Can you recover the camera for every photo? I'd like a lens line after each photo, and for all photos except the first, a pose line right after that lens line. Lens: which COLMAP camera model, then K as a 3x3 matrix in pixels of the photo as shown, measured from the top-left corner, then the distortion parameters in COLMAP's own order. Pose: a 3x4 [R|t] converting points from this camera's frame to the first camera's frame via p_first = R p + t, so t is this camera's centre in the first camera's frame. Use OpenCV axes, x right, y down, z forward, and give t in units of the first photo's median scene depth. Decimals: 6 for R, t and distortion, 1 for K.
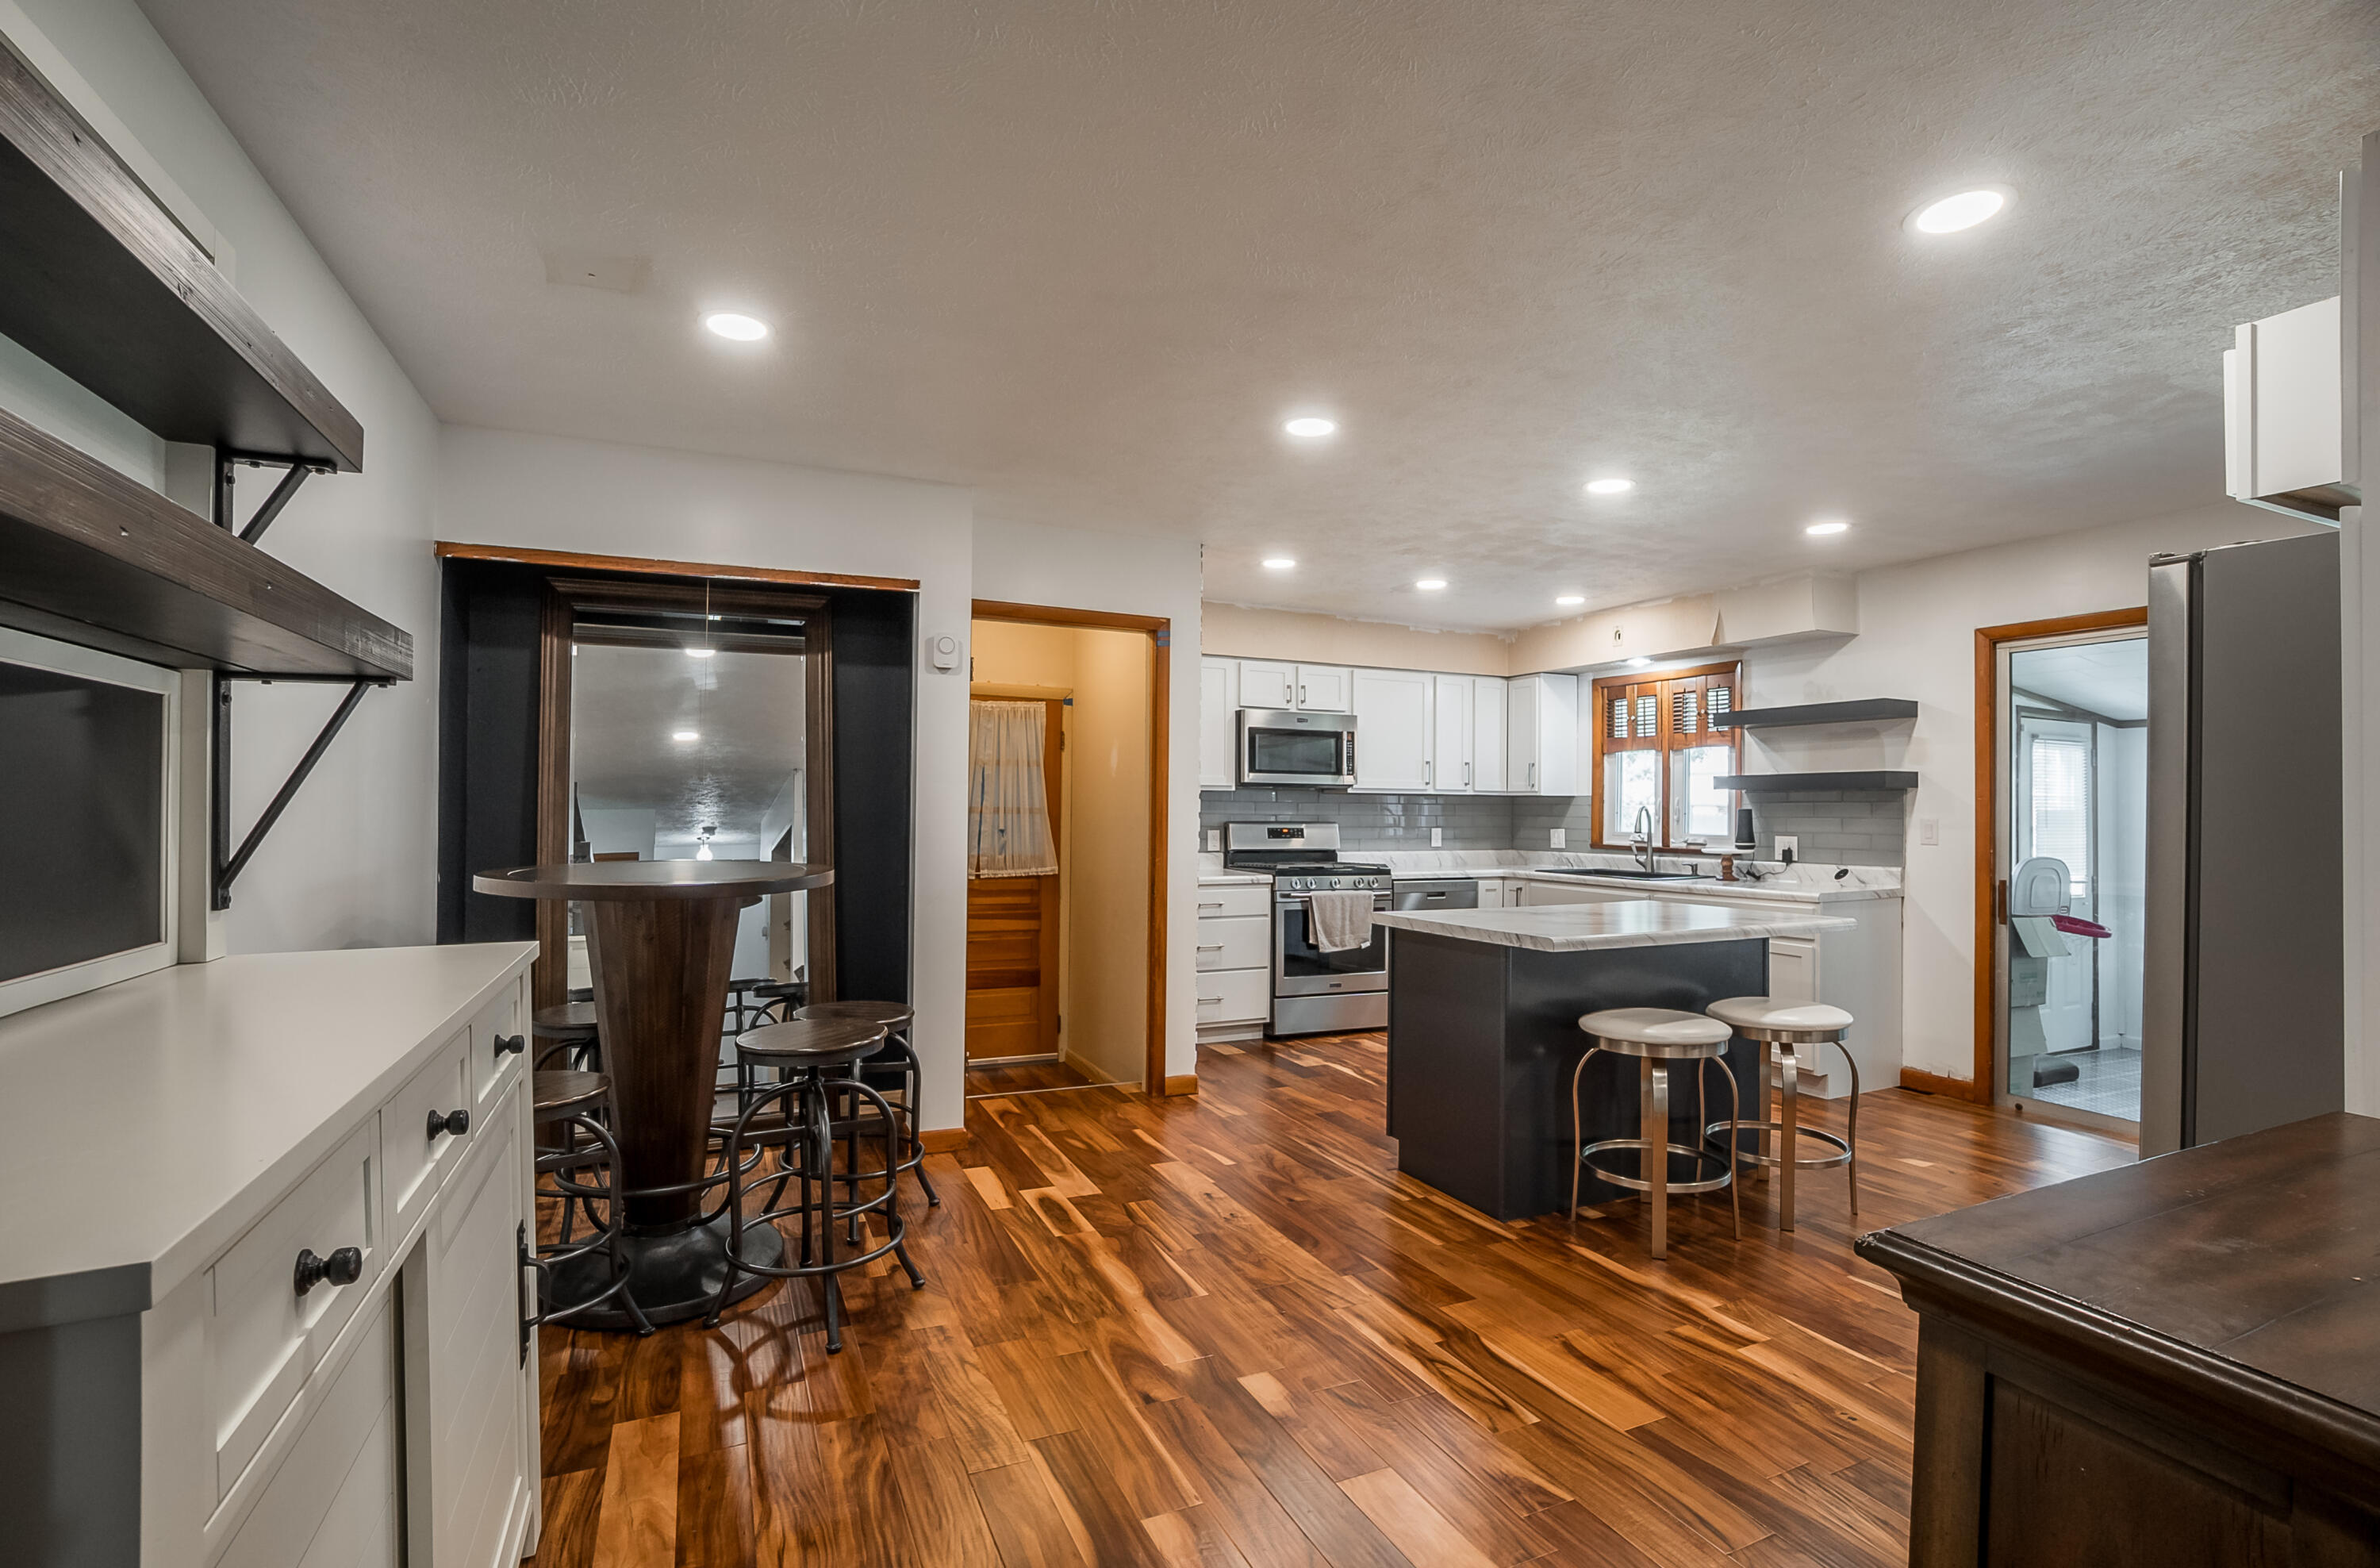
lens RADIAL K [[1063.9, 0, 1180.9], [0, 1063.9, 790.9], [0, 0, 1]] dist [-0.049345, 0.005811]
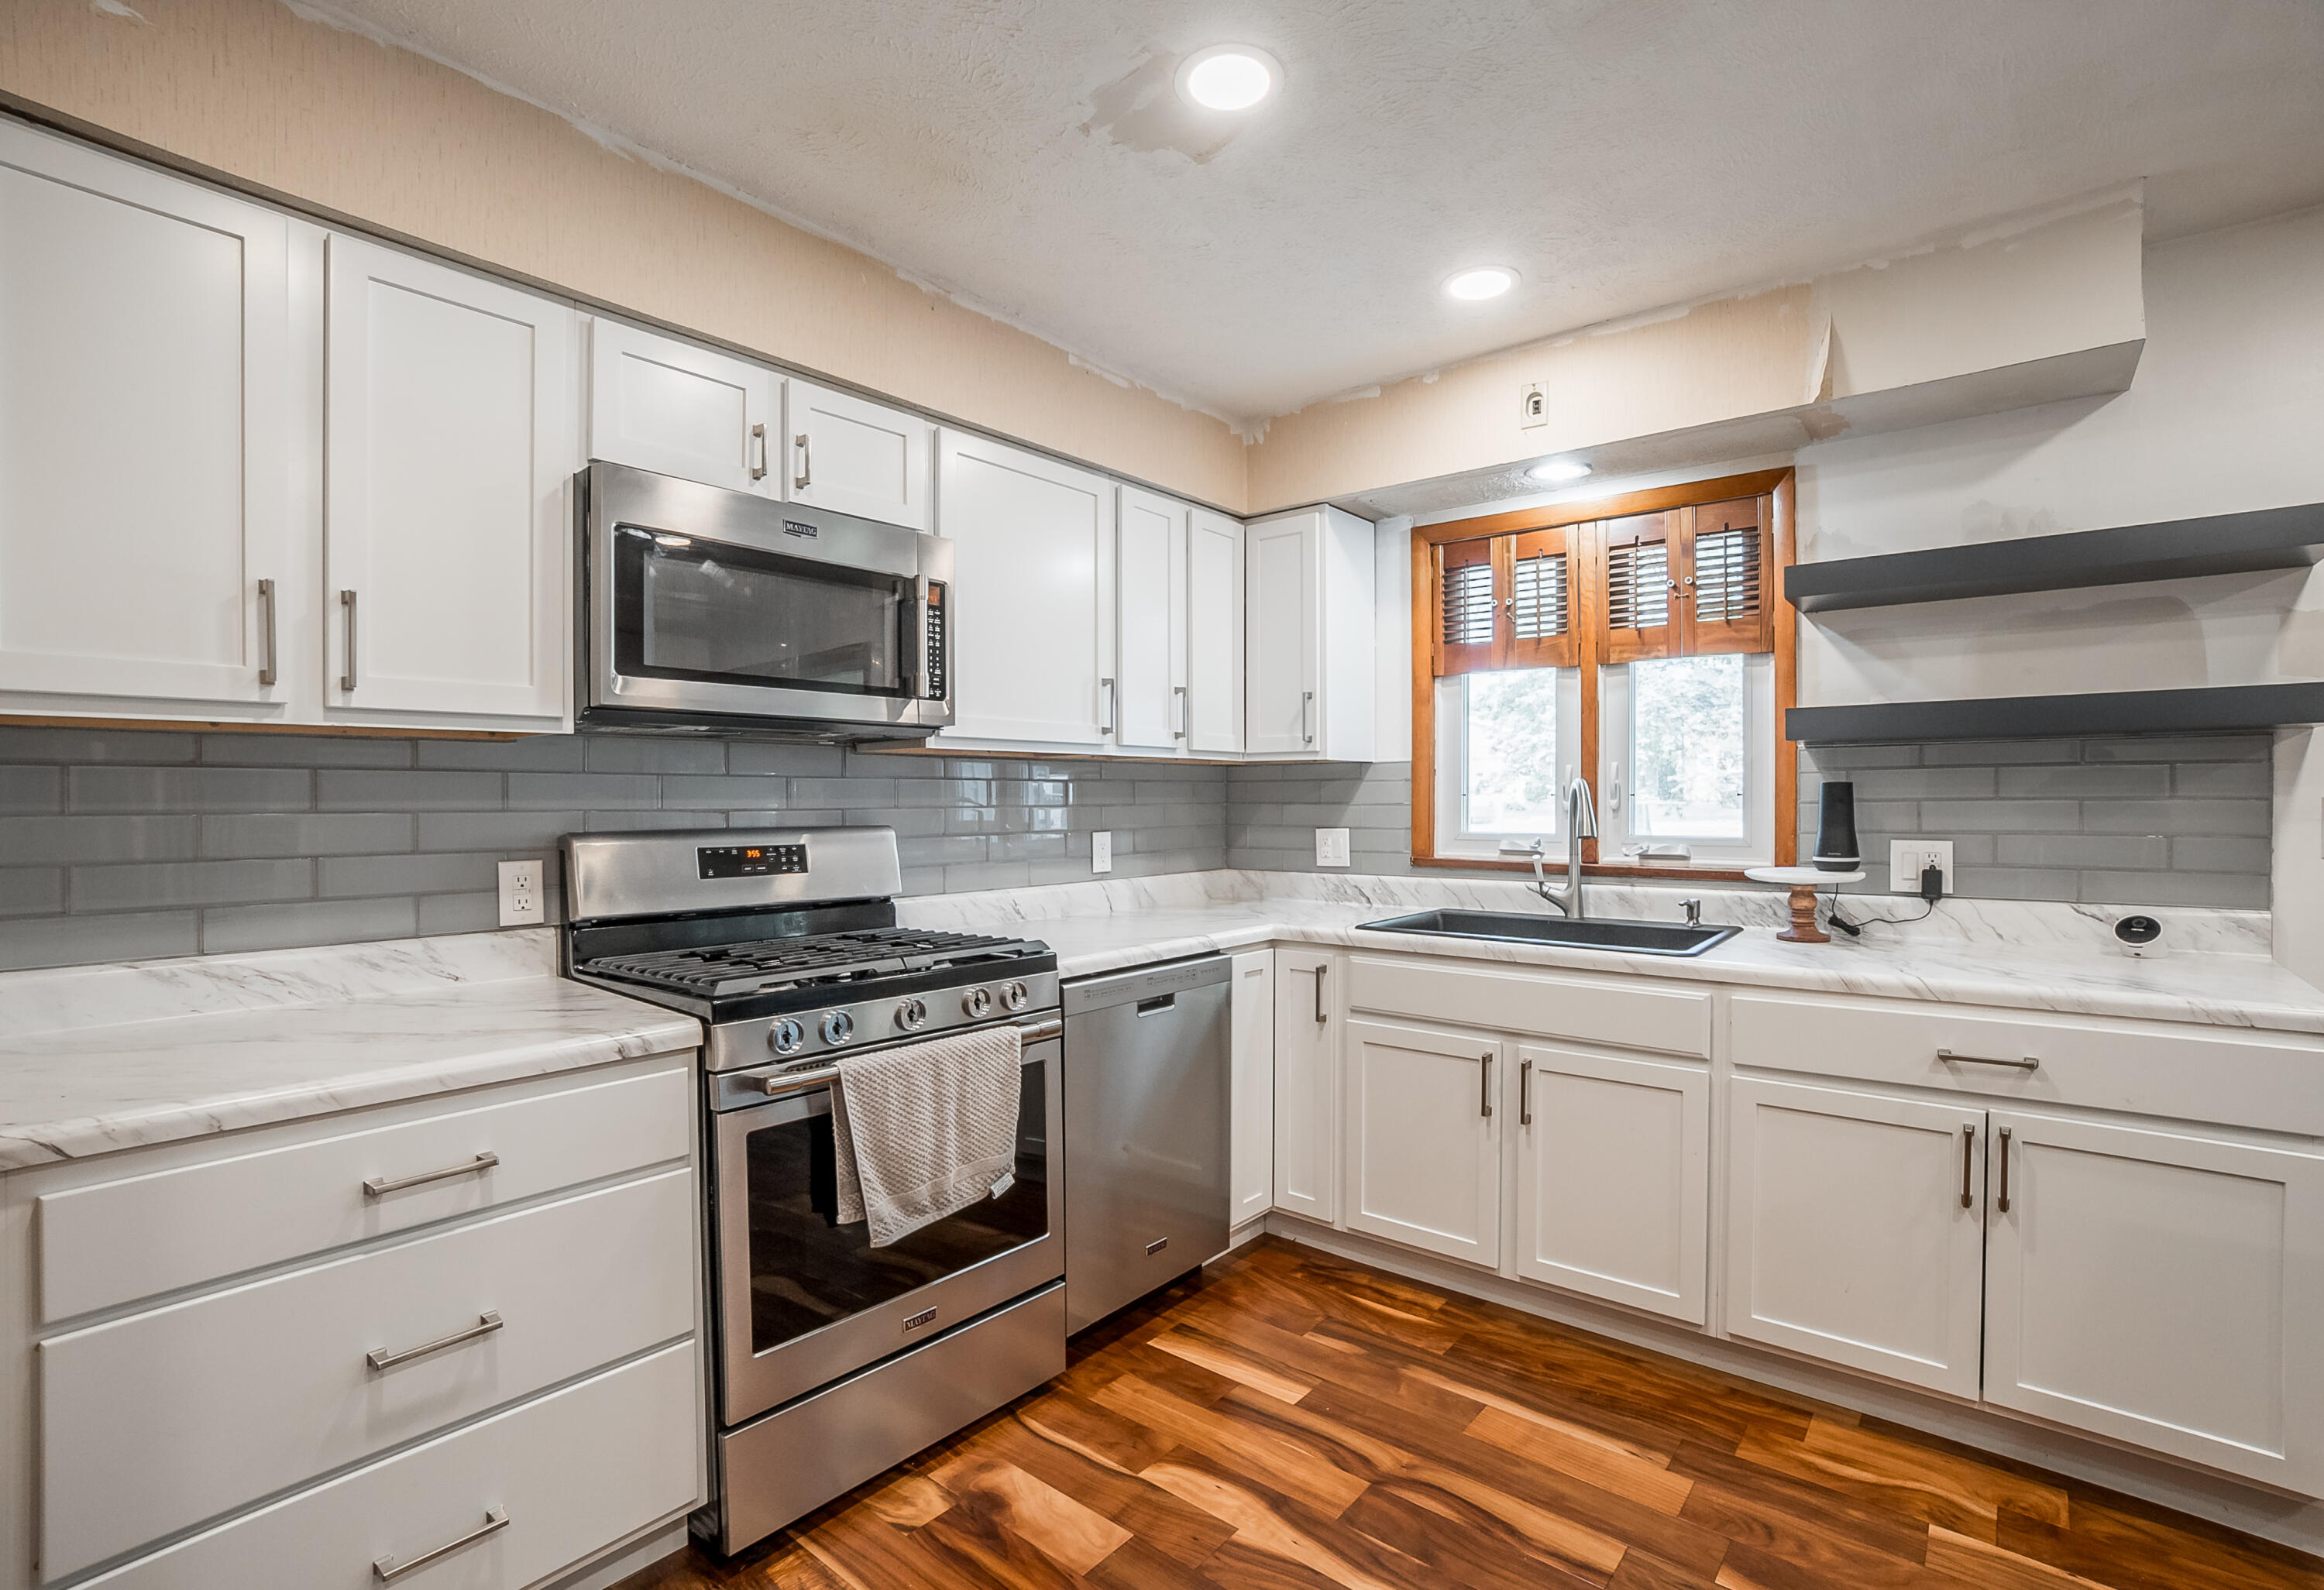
lens RADIAL K [[1071.5, 0, 1176.1], [0, 1071.5, 801.6], [0, 0, 1]] dist [-0.046061, 0.003716]
pose [[0.896322, -0.014105, 0.443179, 0.072385], [0.004549, 0.999734, 0.022617, 0.012878], [-0.443380, -0.018256, 0.896148, 0.660546]]
